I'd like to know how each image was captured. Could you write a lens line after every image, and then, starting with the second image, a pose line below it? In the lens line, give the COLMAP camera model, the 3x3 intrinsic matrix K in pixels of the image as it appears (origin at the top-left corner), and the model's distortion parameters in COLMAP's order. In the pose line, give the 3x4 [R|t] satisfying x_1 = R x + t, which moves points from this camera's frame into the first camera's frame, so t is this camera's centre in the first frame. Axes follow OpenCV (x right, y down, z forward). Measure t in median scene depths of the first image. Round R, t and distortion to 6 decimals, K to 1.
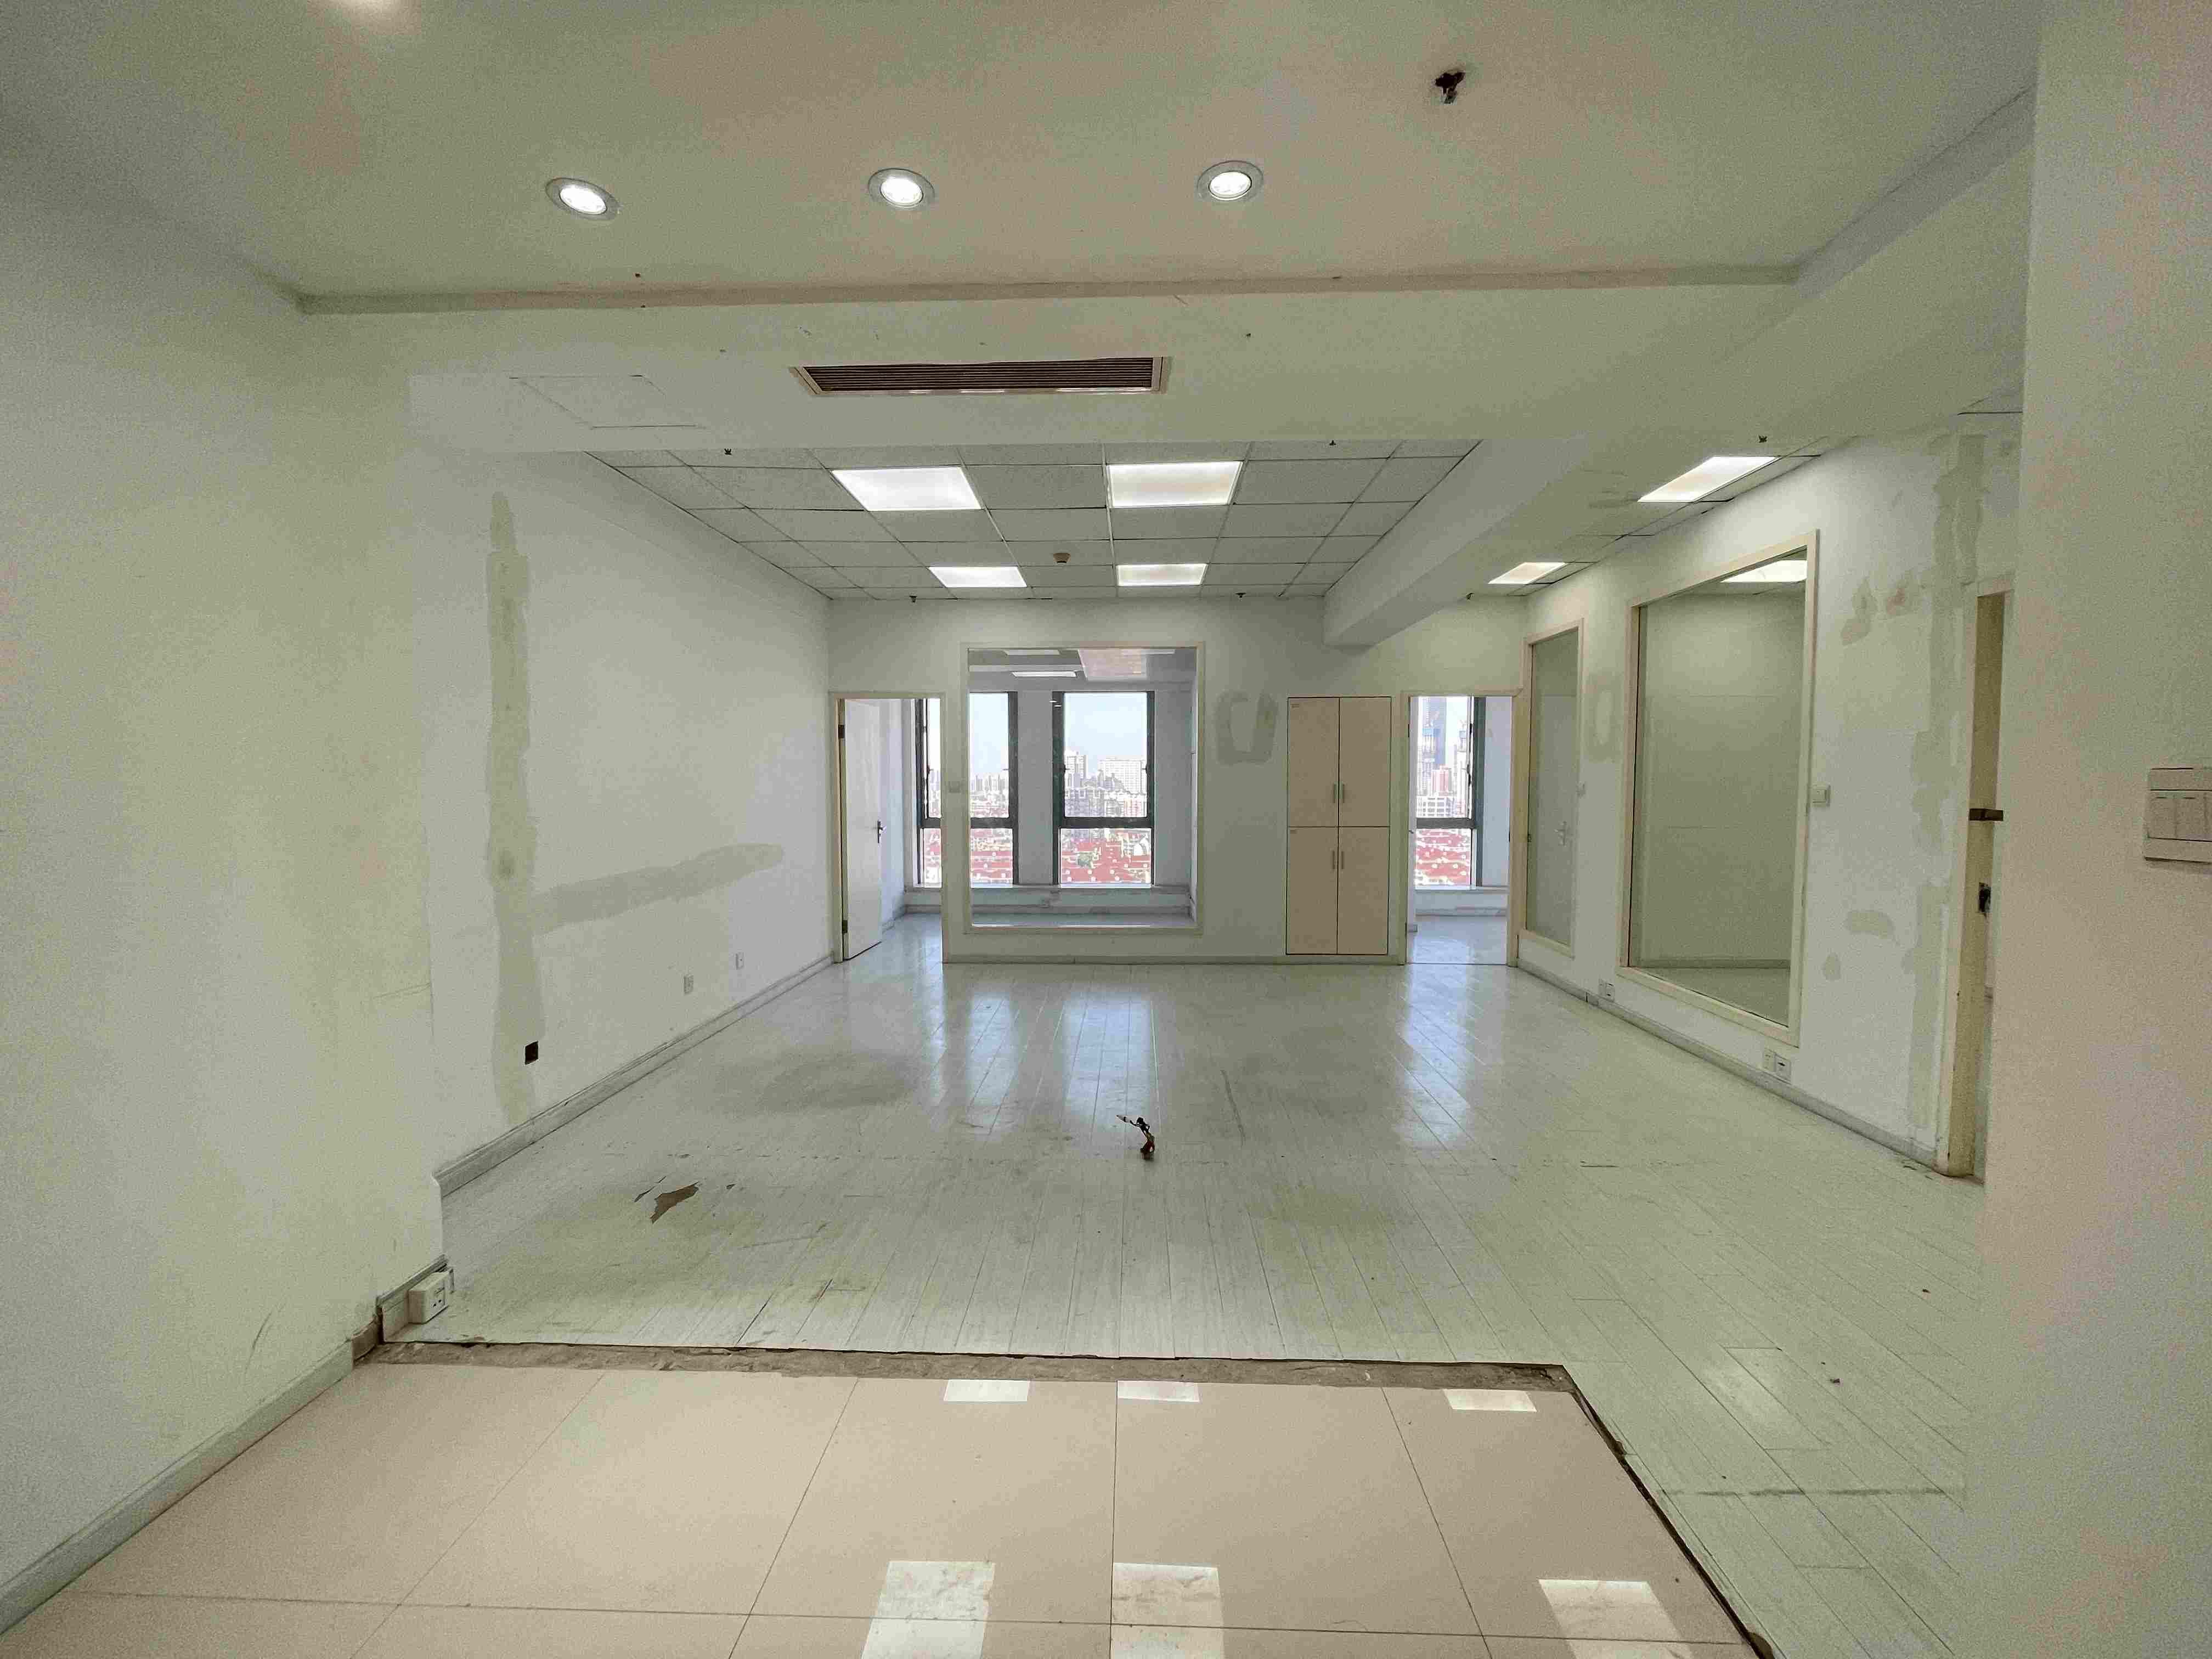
lens RADIAL K [[891.2, 0, 1100.5], [0, 891.2, 828.8], [0, 0, 1]] dist [-0.000248, -0.001001]
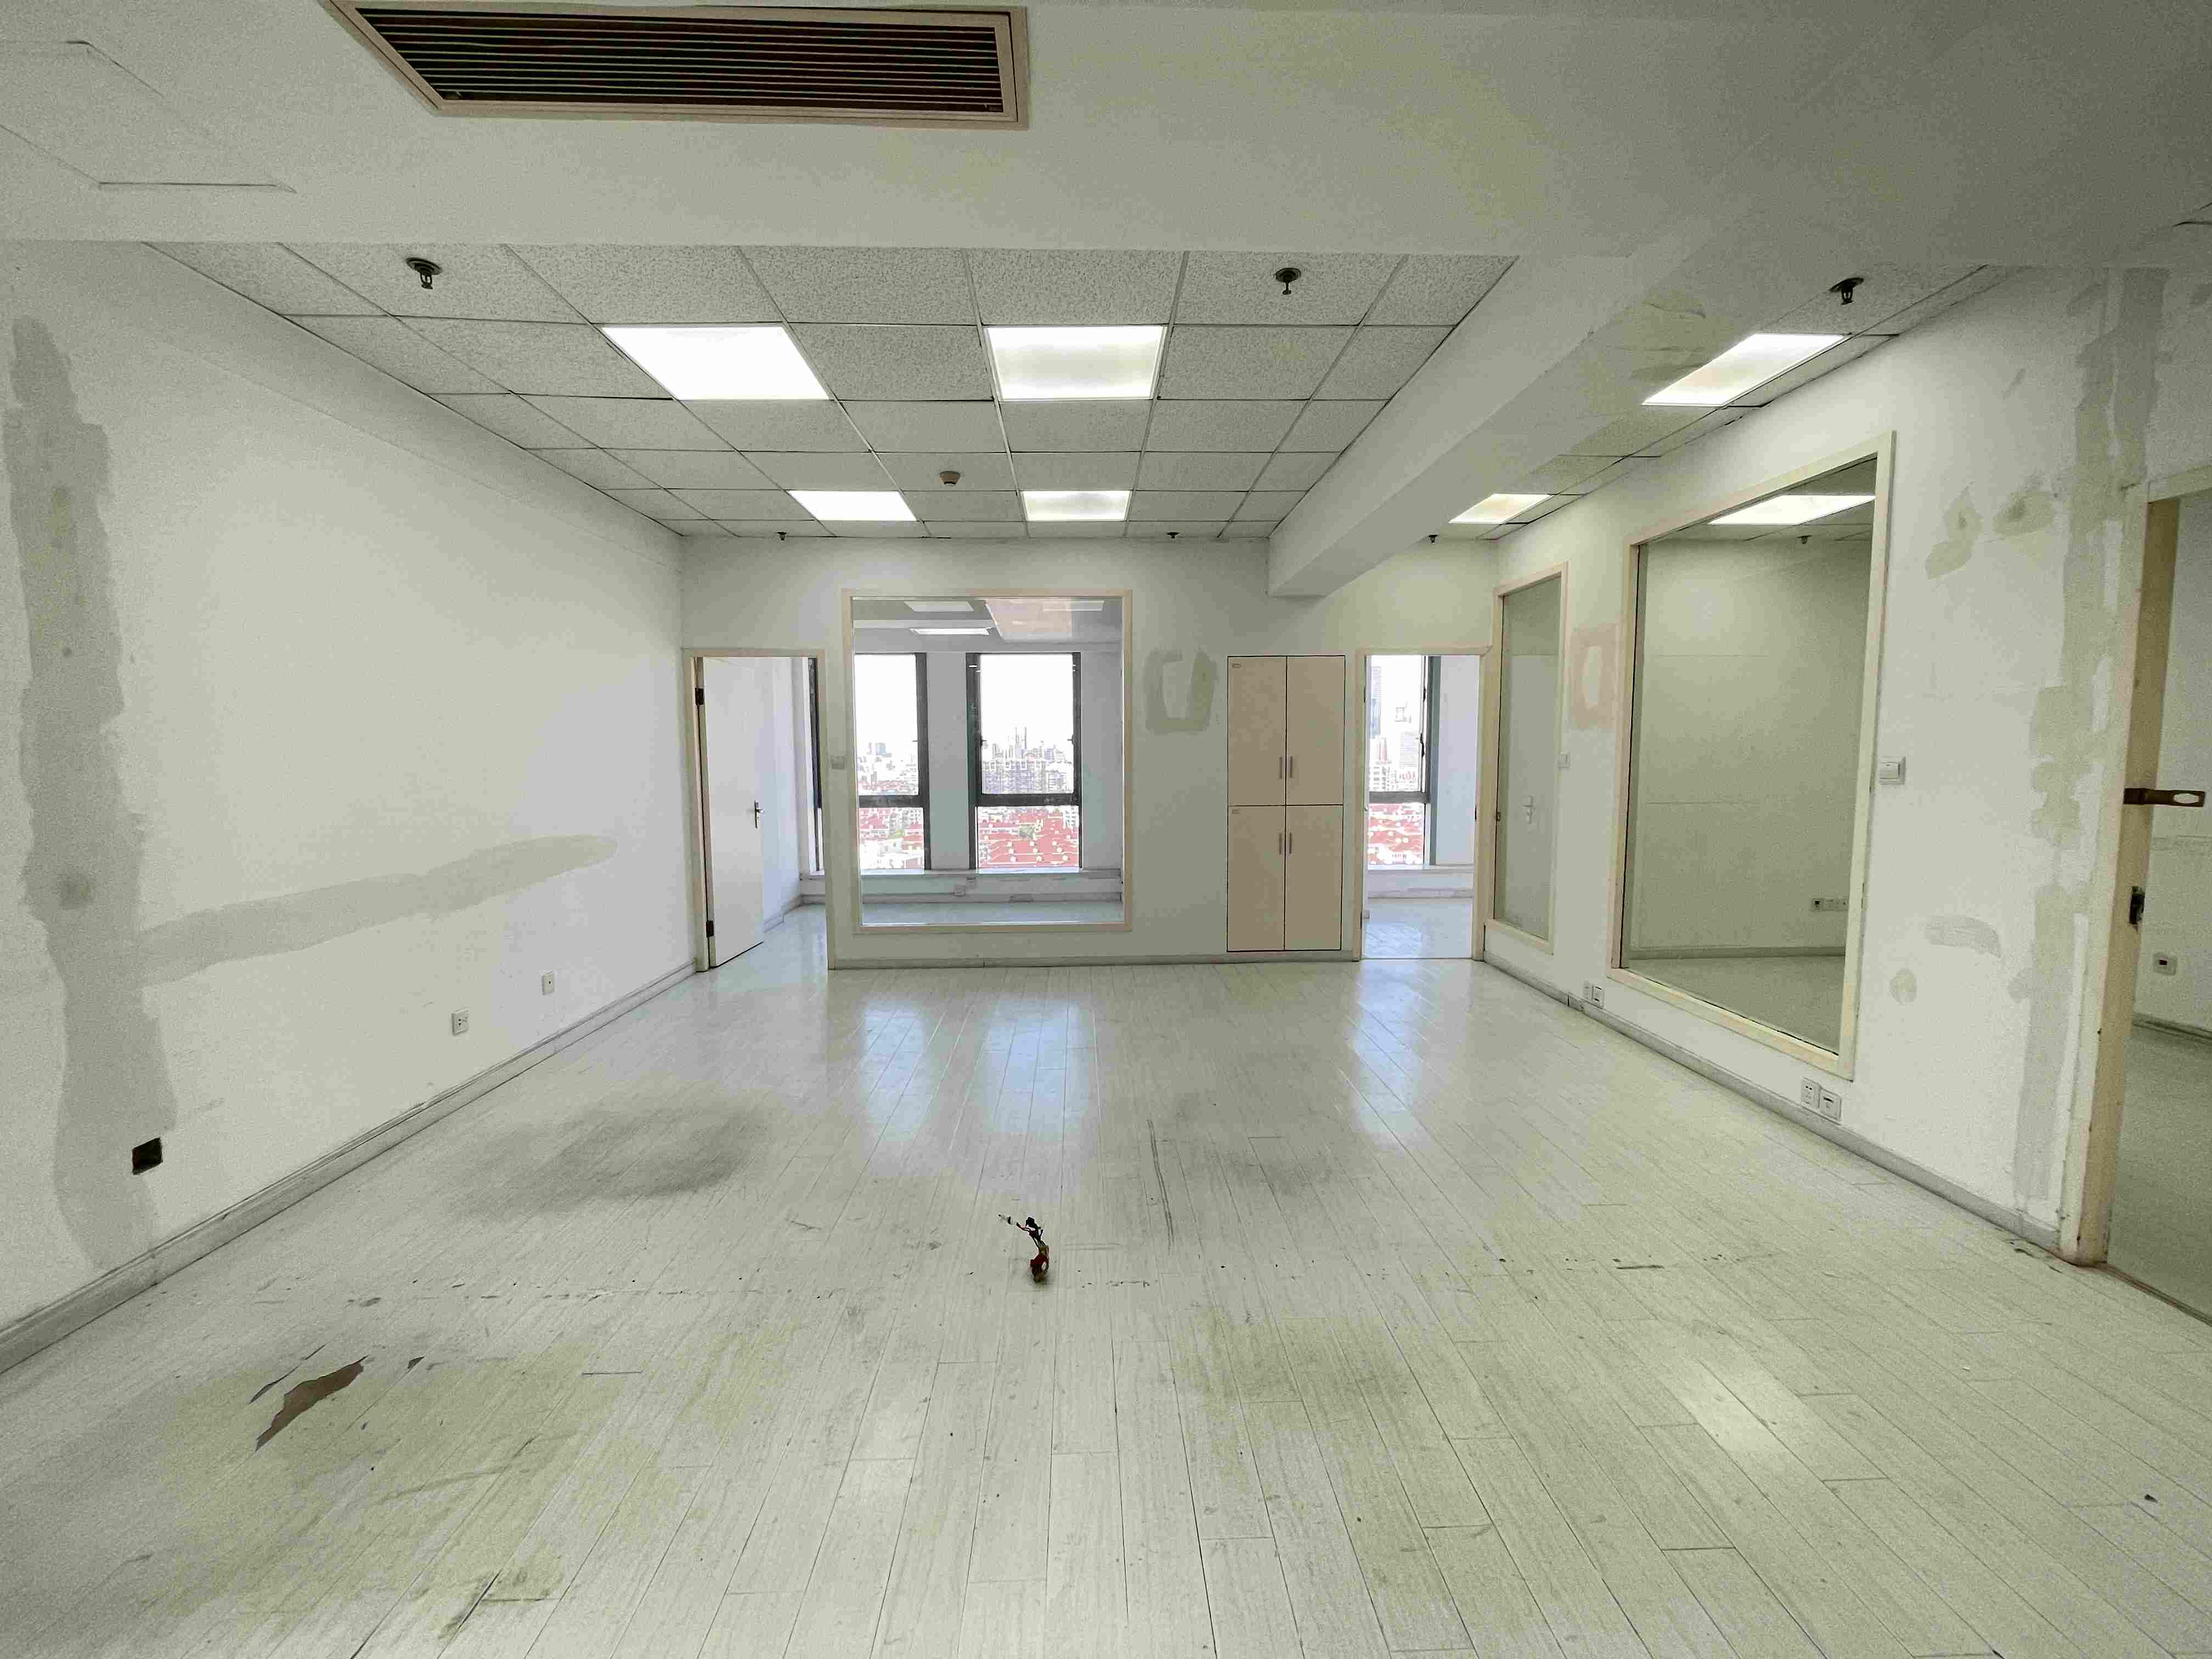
lens RADIAL K [[891.2, 0, 1104.8], [0, 891.2, 827.3], [0, 0, 1]] dist [-0.000248, -0.001001]
pose [[0.997571, -0.010935, 0.068795, 0.043656], [0.008815, 0.999479, 0.031043, -0.013654], [-0.069098, -0.030361, 0.997148, 0.206515]]
